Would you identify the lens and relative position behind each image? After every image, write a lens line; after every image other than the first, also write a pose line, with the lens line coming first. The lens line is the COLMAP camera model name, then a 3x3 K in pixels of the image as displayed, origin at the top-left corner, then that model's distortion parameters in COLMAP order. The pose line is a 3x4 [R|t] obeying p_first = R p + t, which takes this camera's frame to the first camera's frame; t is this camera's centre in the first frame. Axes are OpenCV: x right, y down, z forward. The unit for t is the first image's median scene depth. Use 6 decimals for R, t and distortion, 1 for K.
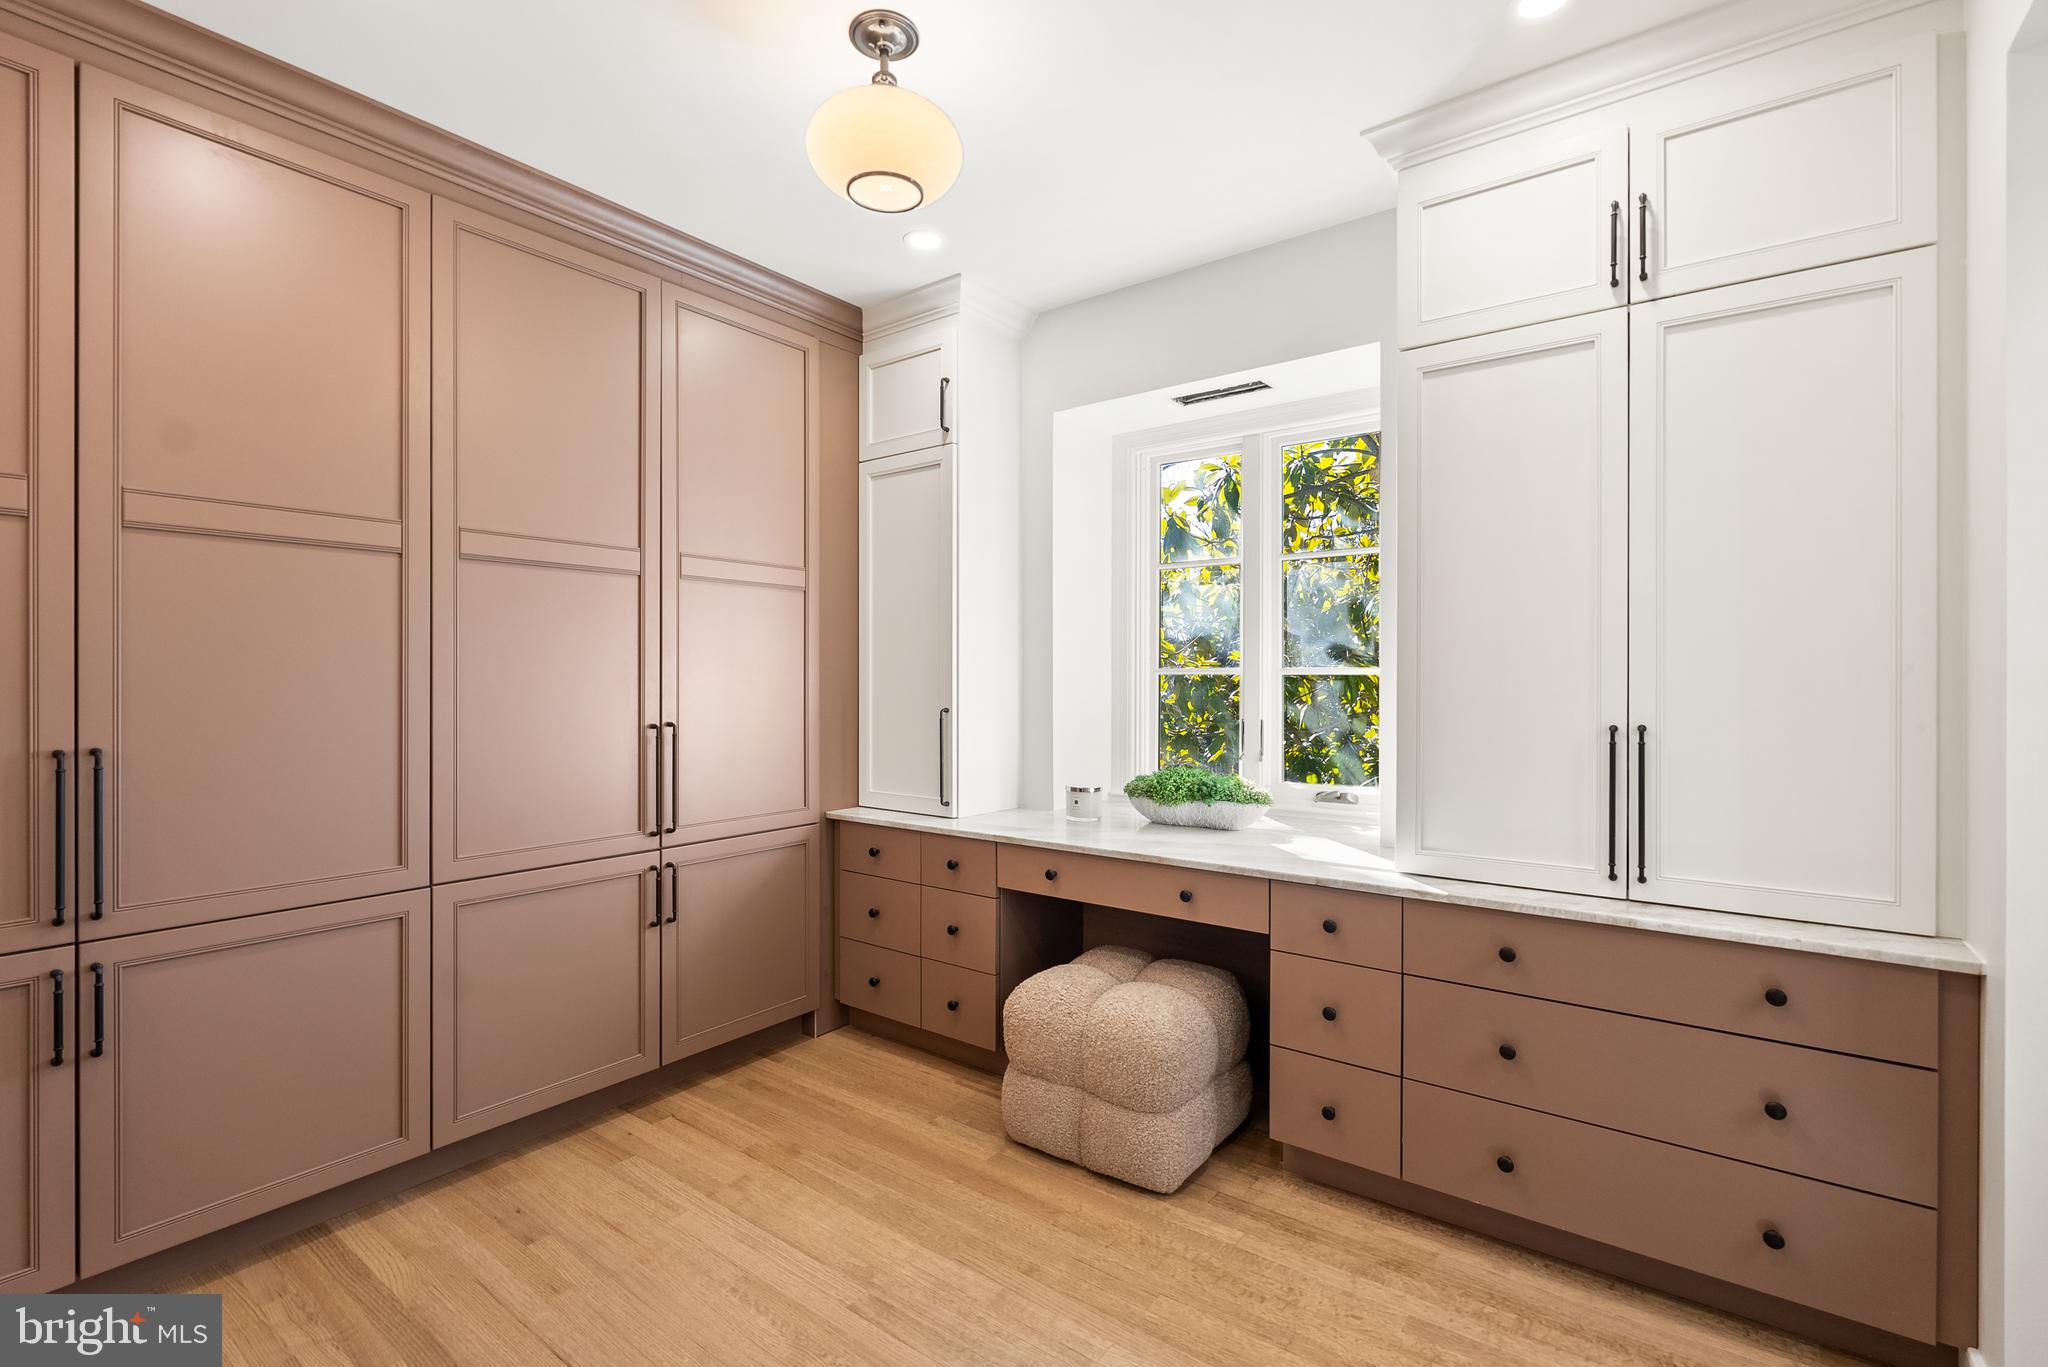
lens RADIAL K [[915.2, 0, 1027.8], [0, 915.2, 679.2], [0, 0, 1]] dist [-0.003284, 0.000130]
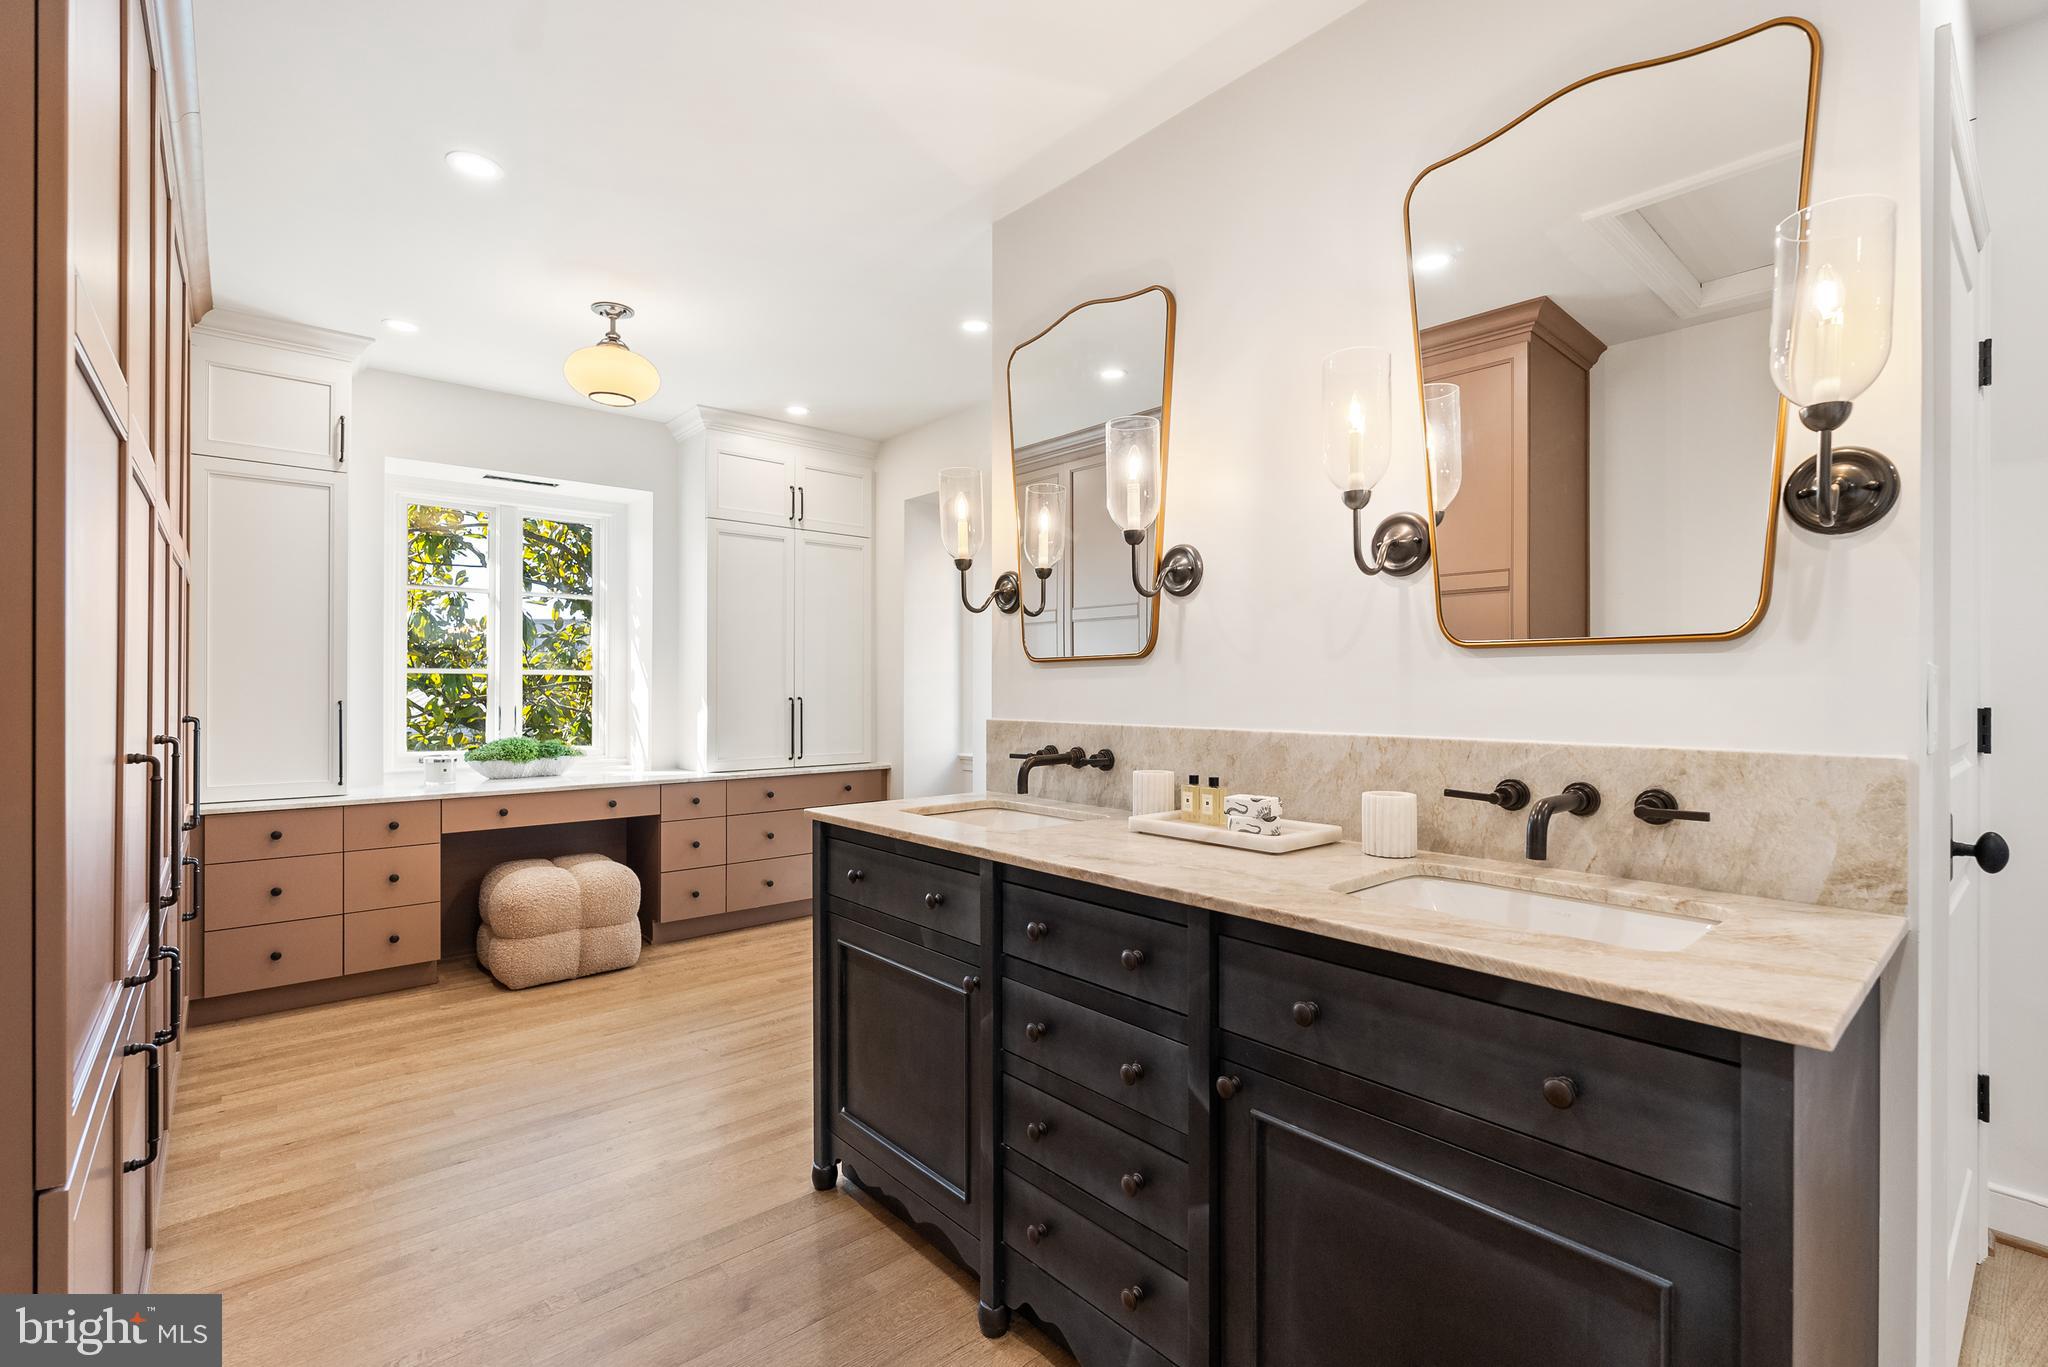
lens RADIAL K [[915.2, 0, 1028.0], [0, 915.2, 682.9], [0, 0, 1]] dist [-0.003284, 0.000130]
pose [[0.206429, 0.003747, 0.978454, -1.386944], [-0.001430, 0.999993, -0.003527, 0.016569], [-0.978461, -0.000671, 0.206433, -0.117287]]
